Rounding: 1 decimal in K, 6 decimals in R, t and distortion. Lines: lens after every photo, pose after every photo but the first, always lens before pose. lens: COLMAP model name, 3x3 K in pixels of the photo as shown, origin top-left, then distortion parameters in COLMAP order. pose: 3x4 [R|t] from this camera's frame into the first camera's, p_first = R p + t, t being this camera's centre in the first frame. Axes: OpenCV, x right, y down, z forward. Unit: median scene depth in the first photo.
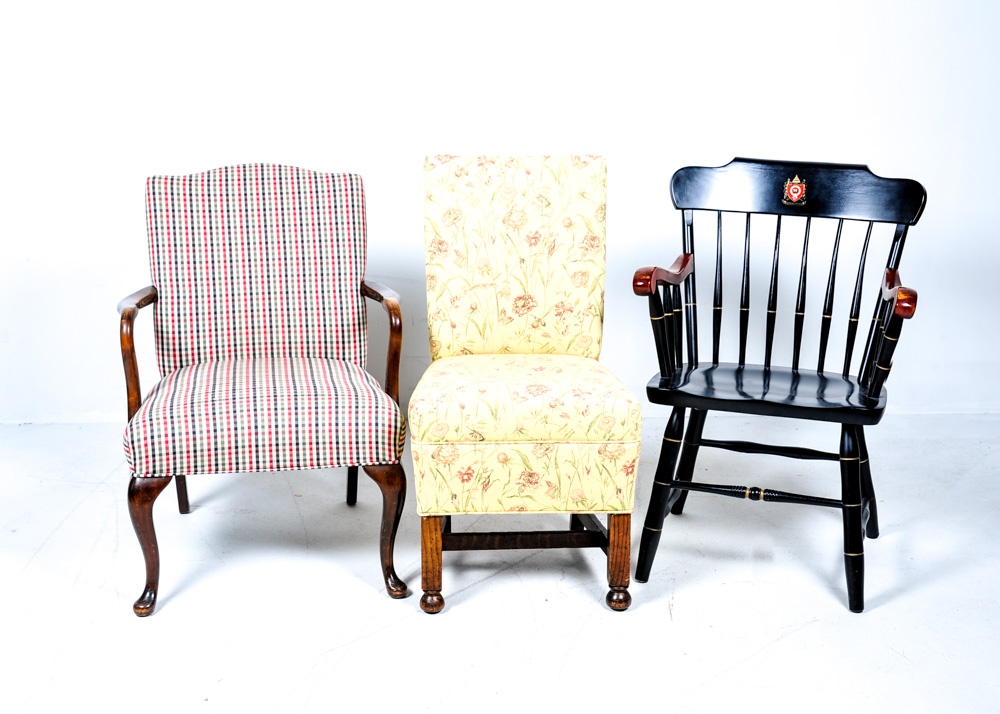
lens RADIAL K [[1460.5, 0, 538.0], [0, 1460.5, 354.0], [0, 0, 1]] dist [0.010303, 0.070998]
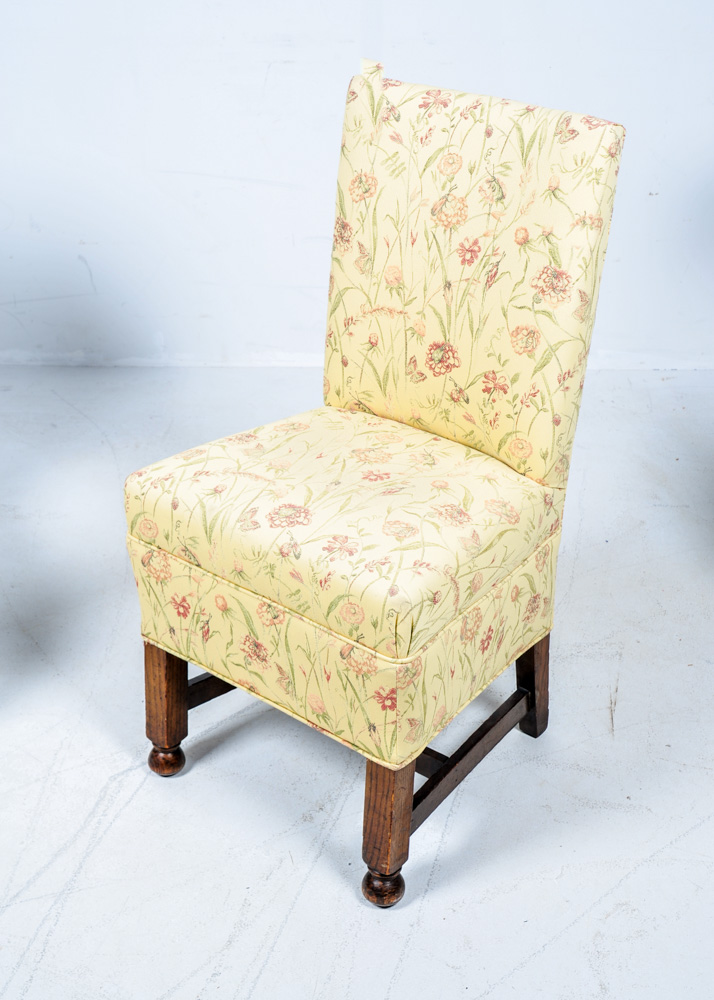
lens RADIAL K [[1460.5, 0, 358.1], [0, 1460.5, 483.2], [0, 0, 1]] dist [0.010303, 0.070998]
pose [[0.716269, 0.312747, -0.623817, 0.351769], [-0.182399, 0.946775, 0.265230, -0.137238], [0.673565, -0.076192, 0.735190, 0.543675]]
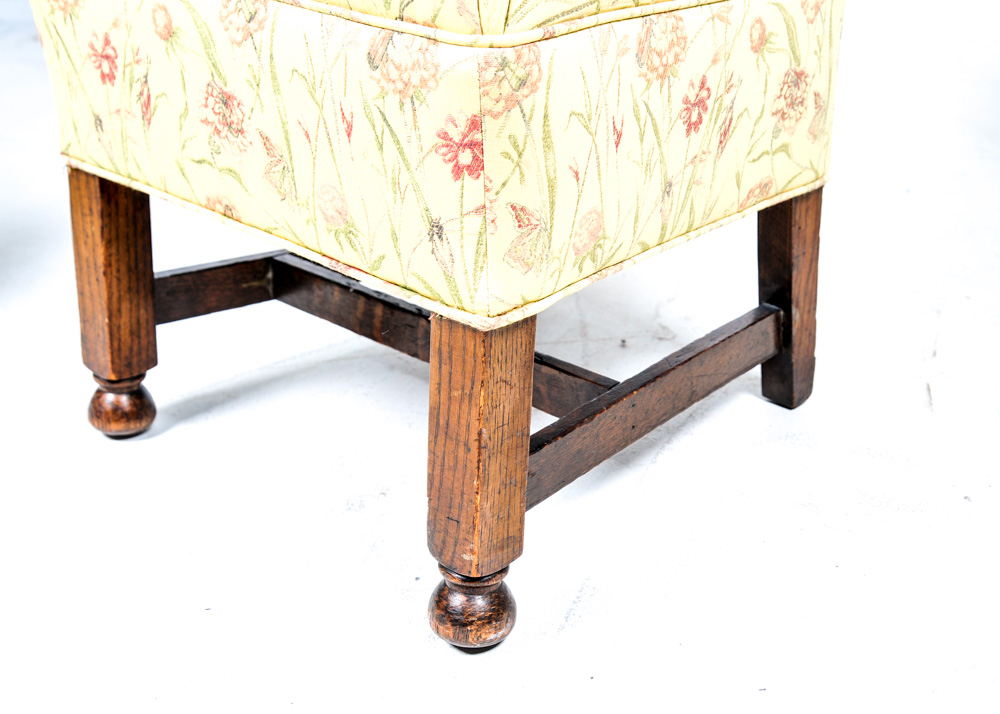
lens RADIAL K [[1460.5, 0, 538.0], [0, 1460.5, 354.0], [0, 0, 1]] dist [0.010303, 0.070998]
pose [[0.672901, 0.301978, -0.675287, 0.234623], [-0.197662, 0.953088, 0.229243, 0.047380], [0.712835, -0.020779, 0.701024, 0.771429]]
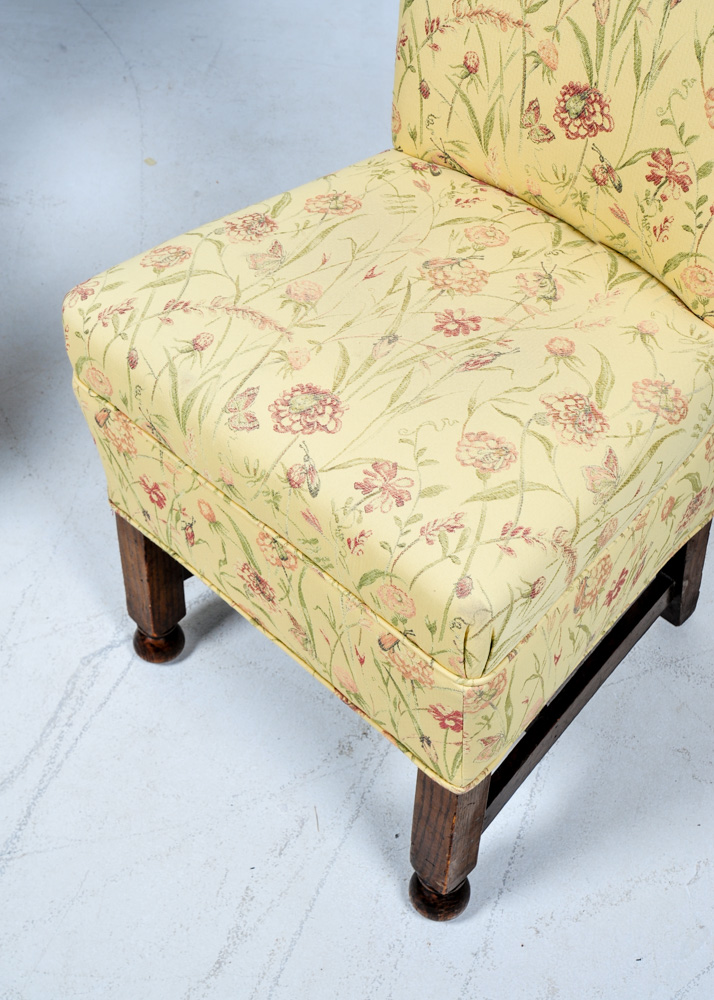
lens RADIAL K [[1460.5, 0, 358.1], [0, 1460.5, 483.2], [0, 0, 1]] dist [0.010303, 0.070998]
pose [[0.646398, 0.543717, -0.535295, 0.192843], [-0.180927, 0.790783, 0.584746, -0.159772], [0.741238, -0.281130, 0.609534, 0.726290]]
